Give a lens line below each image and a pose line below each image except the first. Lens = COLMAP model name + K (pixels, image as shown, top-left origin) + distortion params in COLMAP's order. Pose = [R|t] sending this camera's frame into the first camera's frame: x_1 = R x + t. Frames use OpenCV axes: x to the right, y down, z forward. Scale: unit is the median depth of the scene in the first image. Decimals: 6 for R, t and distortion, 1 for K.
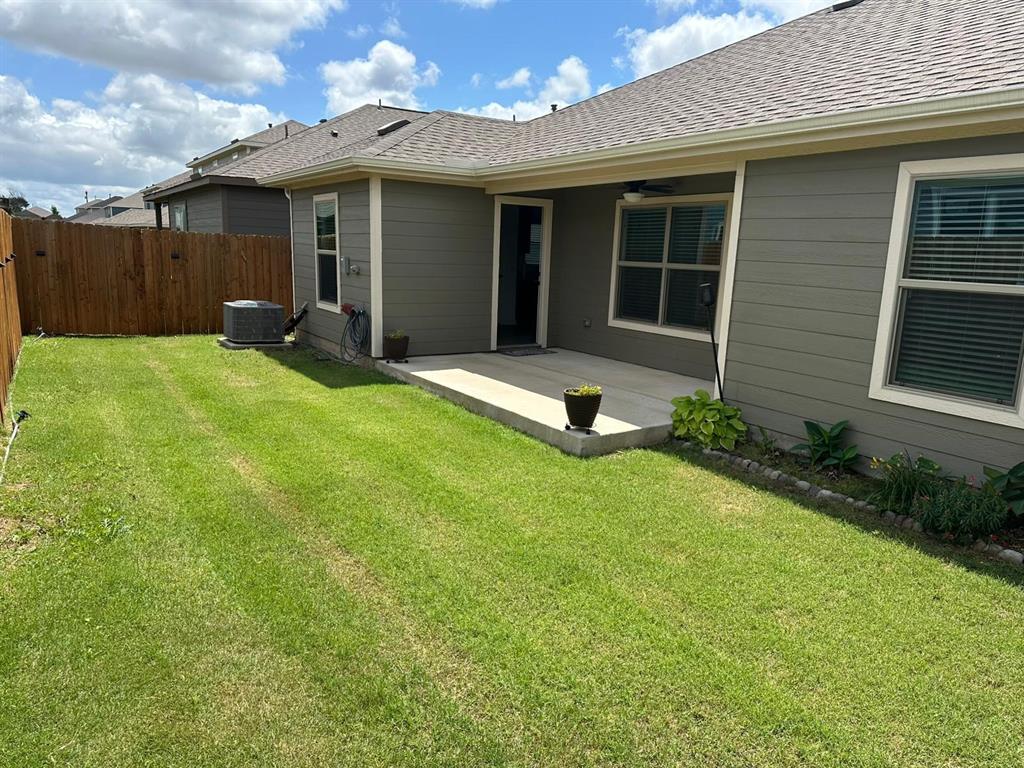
lens RADIAL K [[722.3, 0, 510.6], [0, 722.3, 388.6], [0, 0, 1]] dist [0.115430, -0.113982]
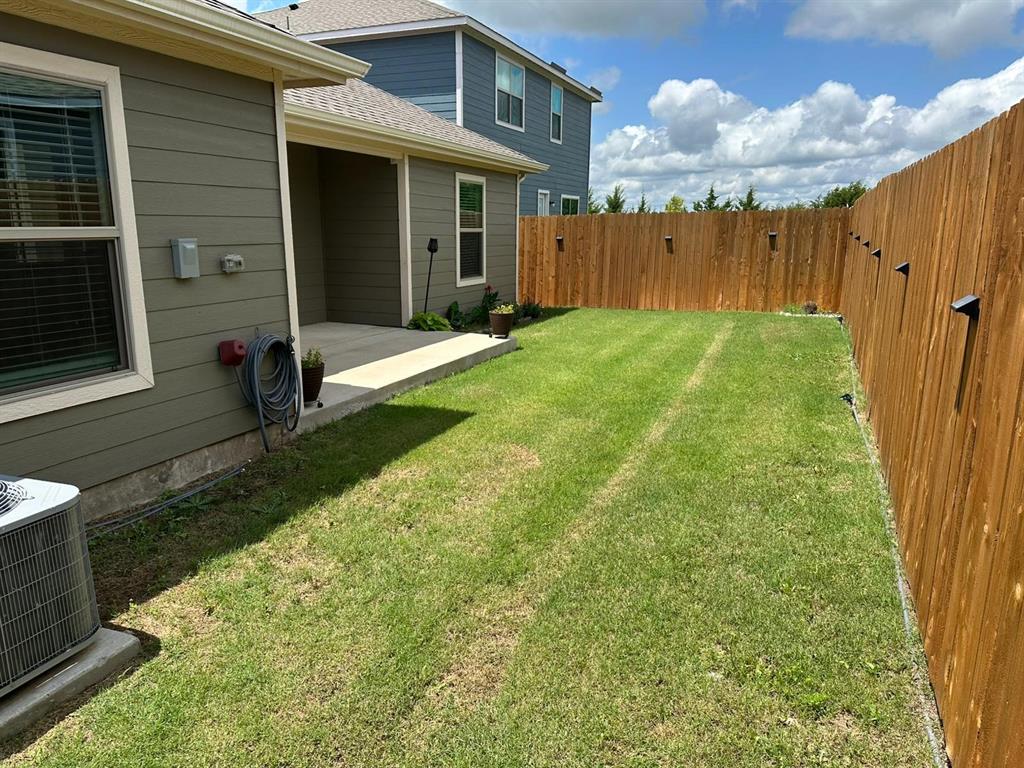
lens RADIAL K [[722.3, 0, 510.6], [0, 722.3, 388.6], [0, 0, 1]] dist [0.115430, -0.113982]
pose [[-0.573289, -0.222447, 0.788579, -0.897421], [0.120355, 0.929139, 0.349594, -0.295918], [-0.810465, 0.295328, -0.505893, 1.415546]]
